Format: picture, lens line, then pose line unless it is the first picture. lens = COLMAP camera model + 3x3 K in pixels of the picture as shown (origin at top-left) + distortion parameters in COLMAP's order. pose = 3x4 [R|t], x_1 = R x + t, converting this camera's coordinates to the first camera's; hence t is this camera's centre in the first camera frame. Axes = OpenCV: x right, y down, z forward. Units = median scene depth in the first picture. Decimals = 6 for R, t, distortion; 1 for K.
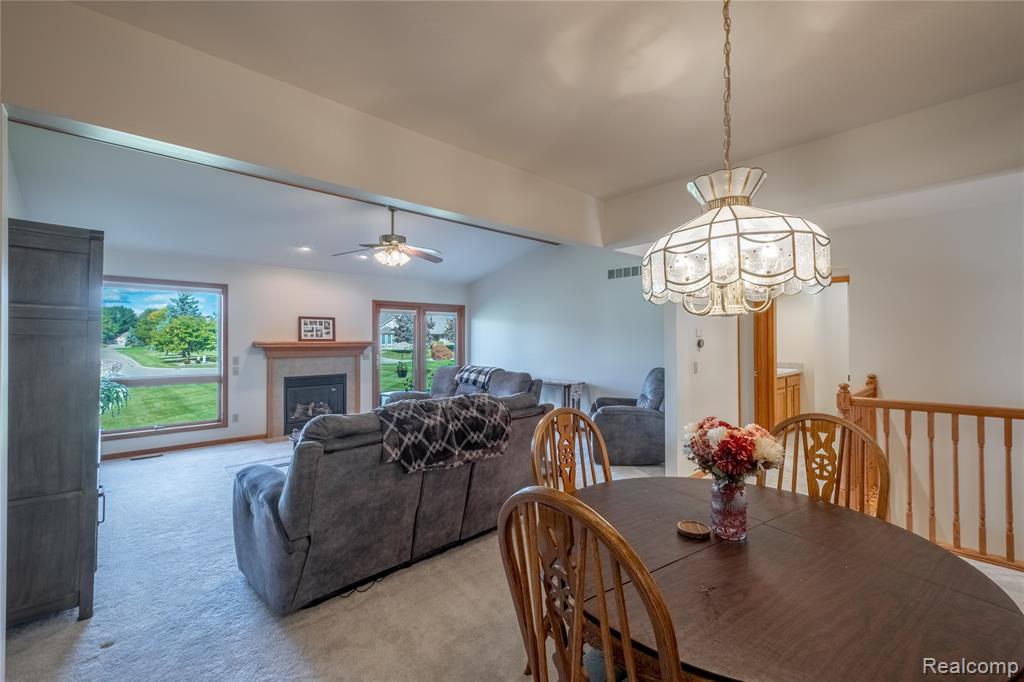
lens RADIAL K [[431.8, 0, 511.5], [0, 431.8, 338.5], [0, 0, 1]] dist [0.022326, 0.000129]
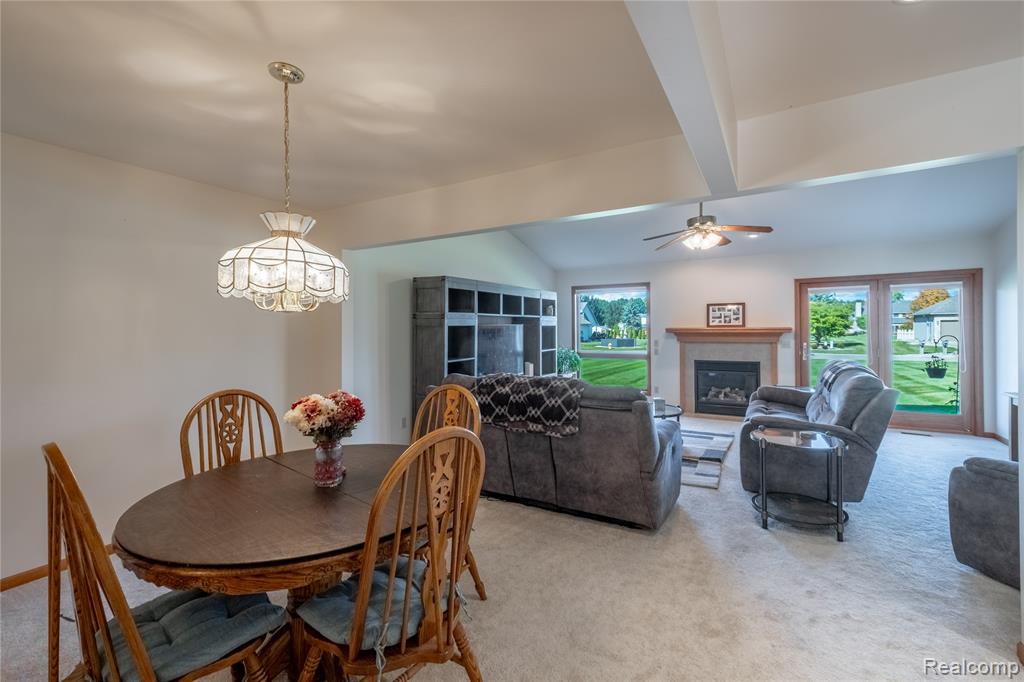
lens RADIAL K [[433.2, 0, 521.1], [0, 433.2, 325.8], [0, 0, 1]] dist [0.021356, 0.000042]
pose [[0.312039, -0.005083, -0.950056, 0.378854], [0.008813, 0.999958, -0.002456, 0.001174], [0.950028, -0.007607, 0.312071, 0.233169]]
